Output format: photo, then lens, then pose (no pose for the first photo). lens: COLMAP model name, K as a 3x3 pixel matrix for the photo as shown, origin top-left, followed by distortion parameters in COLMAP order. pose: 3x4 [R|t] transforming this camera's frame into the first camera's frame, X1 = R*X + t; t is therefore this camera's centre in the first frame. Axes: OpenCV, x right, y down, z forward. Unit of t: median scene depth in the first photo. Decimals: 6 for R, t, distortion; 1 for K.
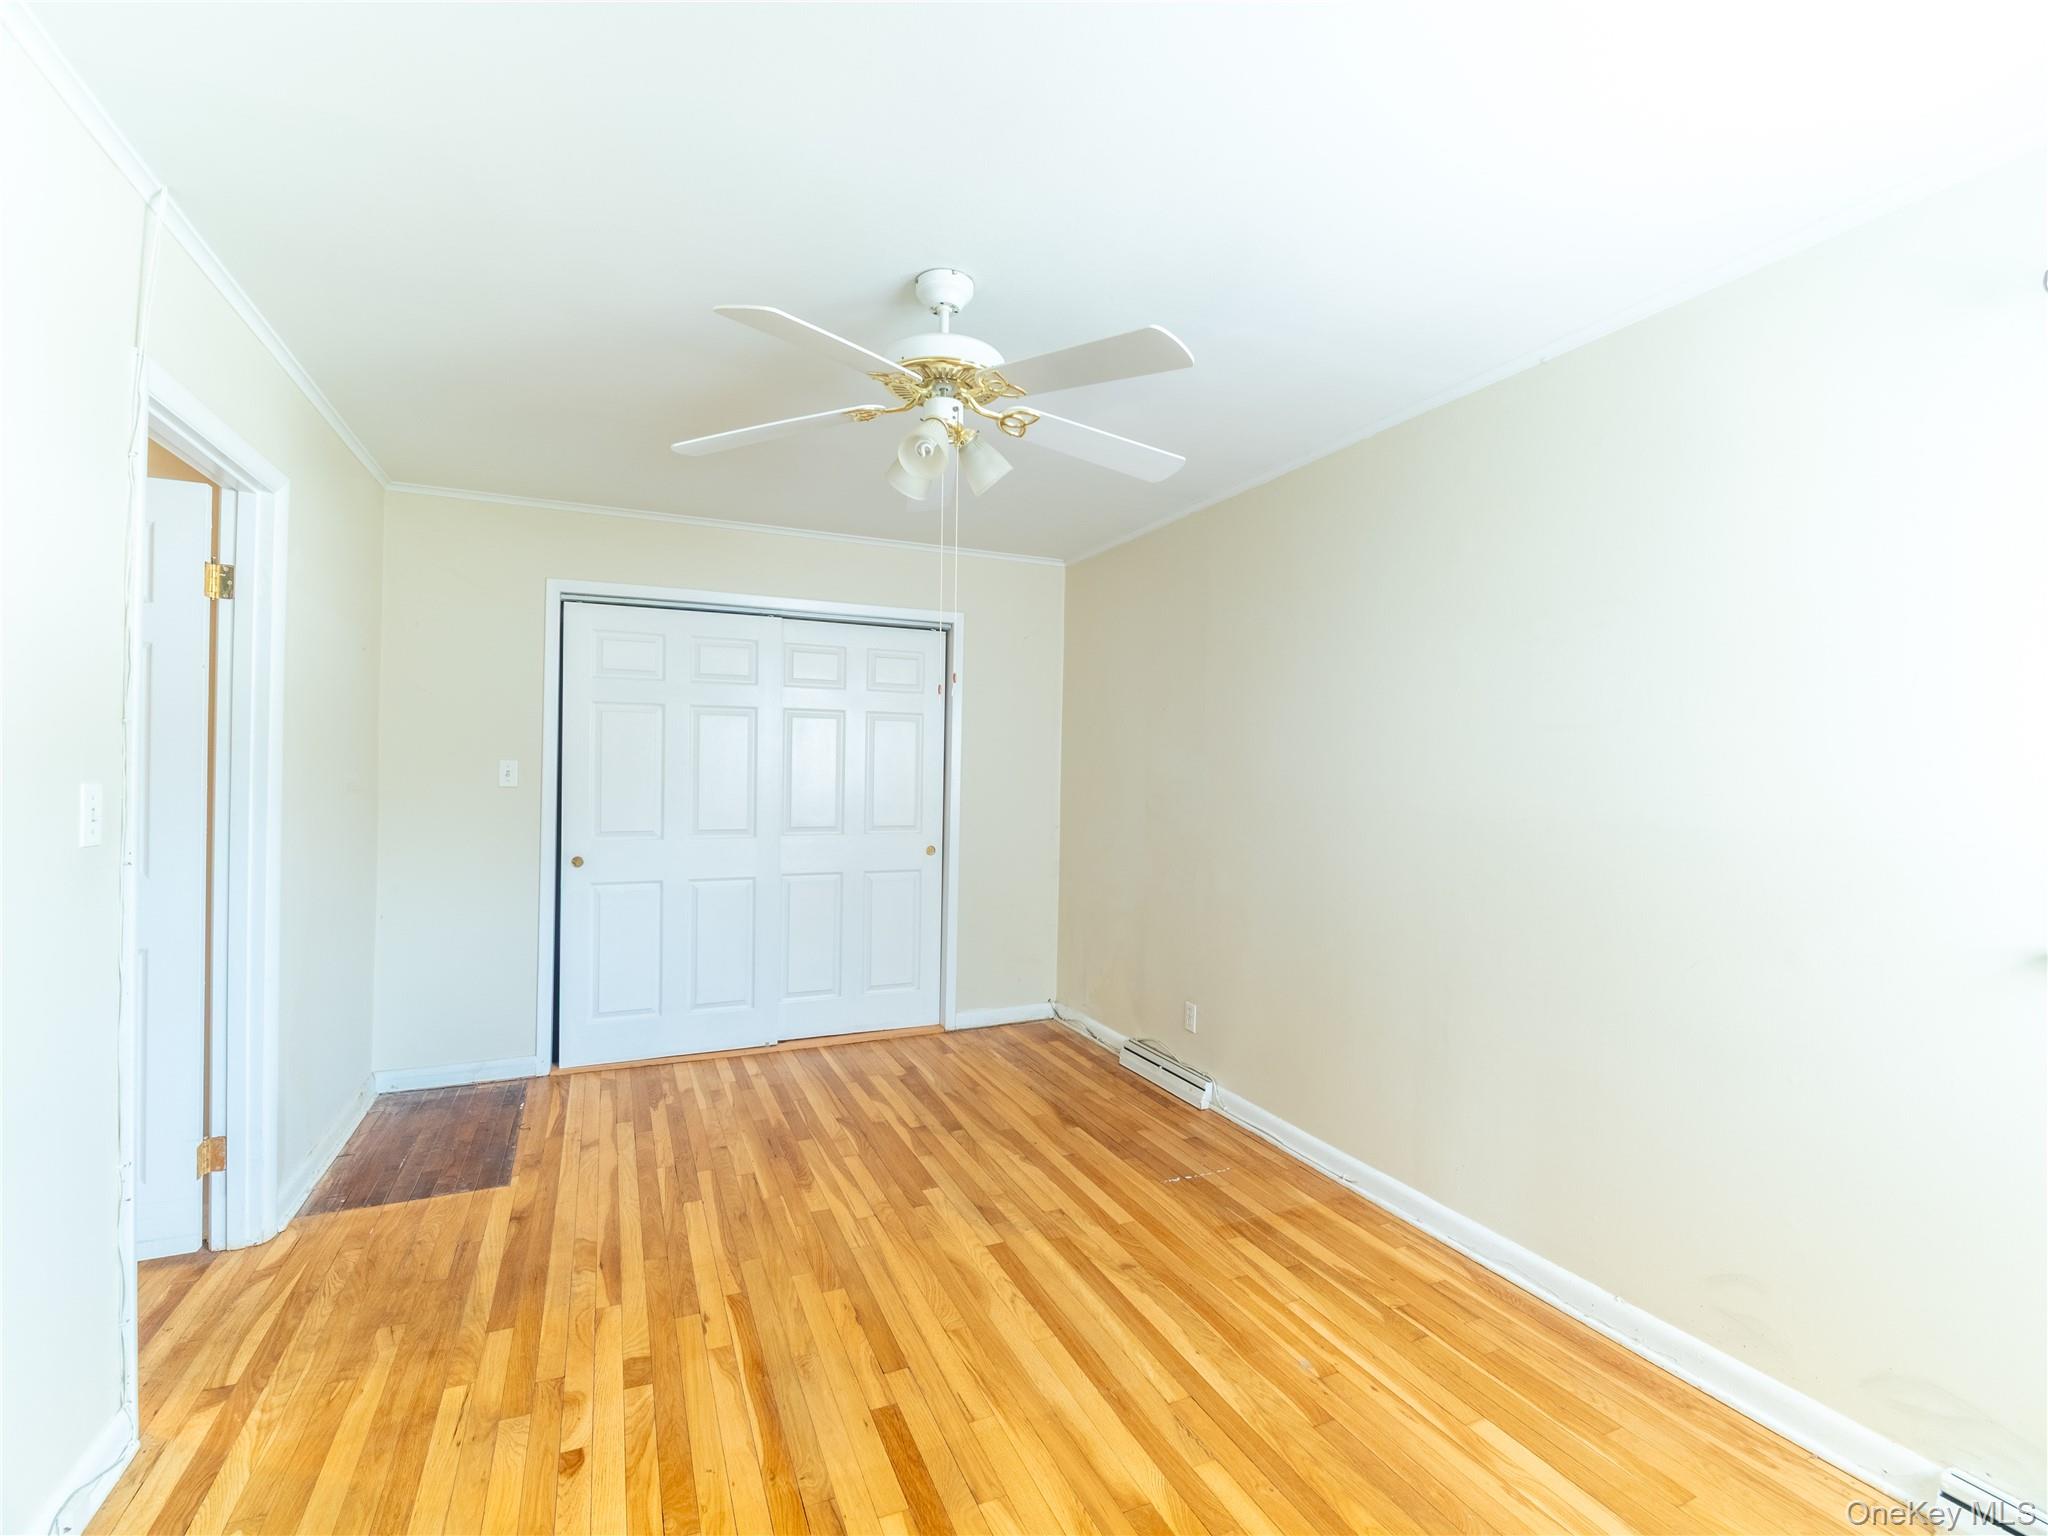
lens RADIAL K [[917.2, 0, 1019.3], [0, 917.2, 769.5], [0, 0, 1]] dist [0.002755, -0.001442]
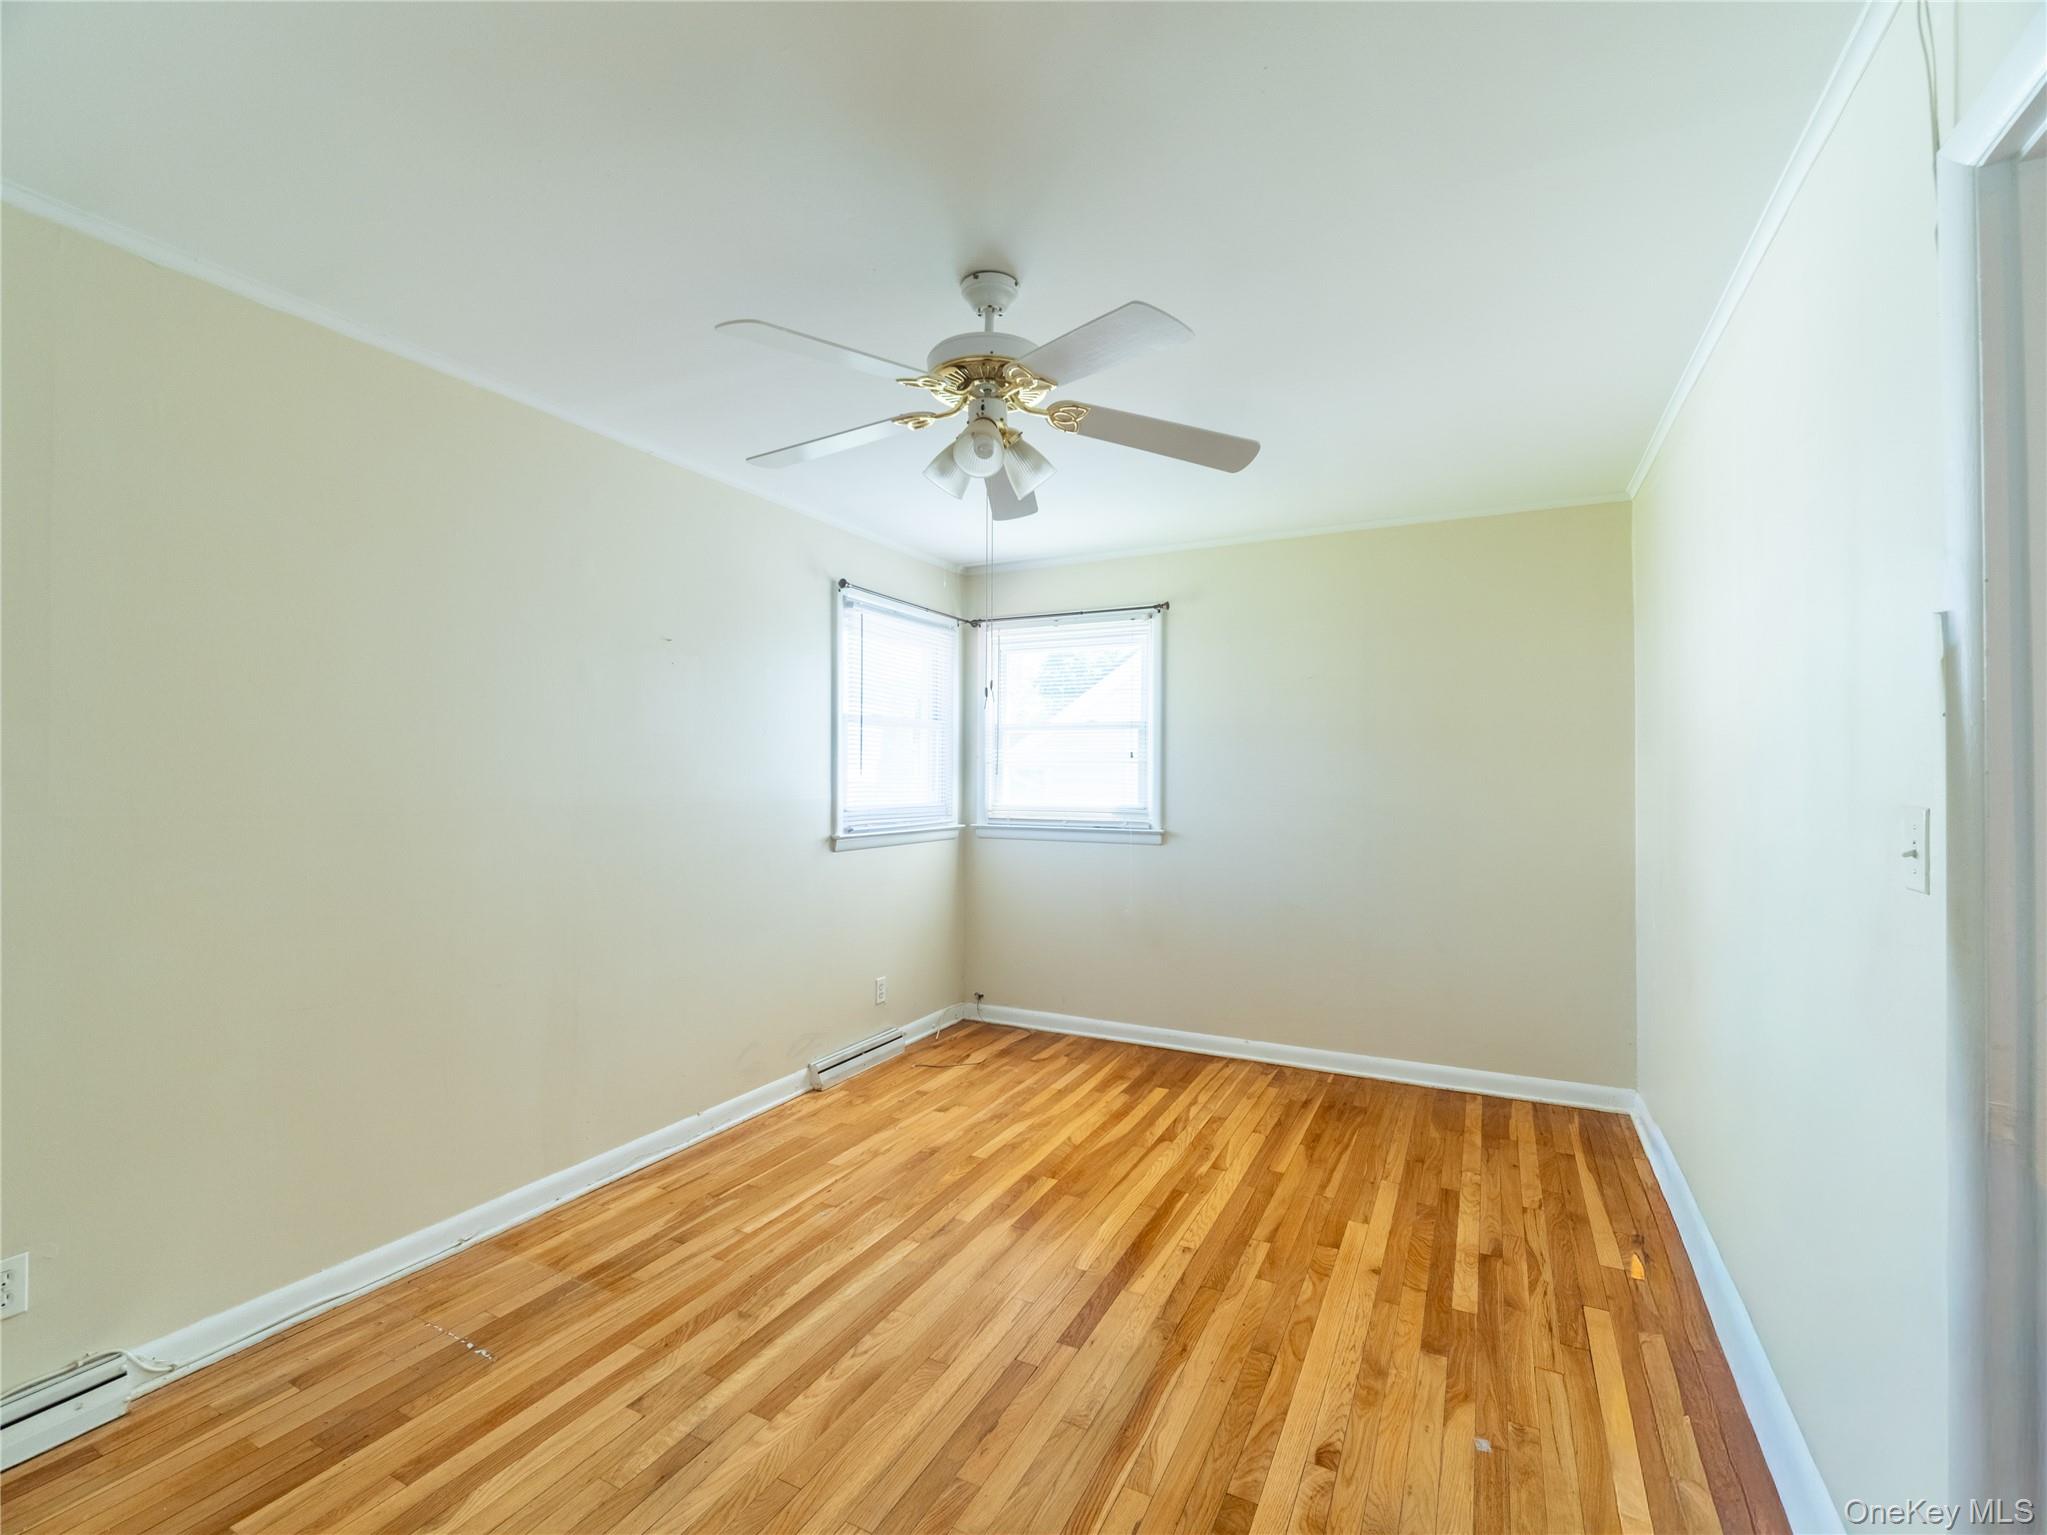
lens RADIAL K [[916.8, 0, 1019.2], [0, 916.8, 771.2], [0, 0, 1]] dist [0.002755, -0.001442]
pose [[-0.626456, -0.012537, 0.779356, -0.802054], [-0.016031, 0.999866, 0.003198, -0.002830], [-0.779292, -0.010491, -0.626573, 1.450071]]
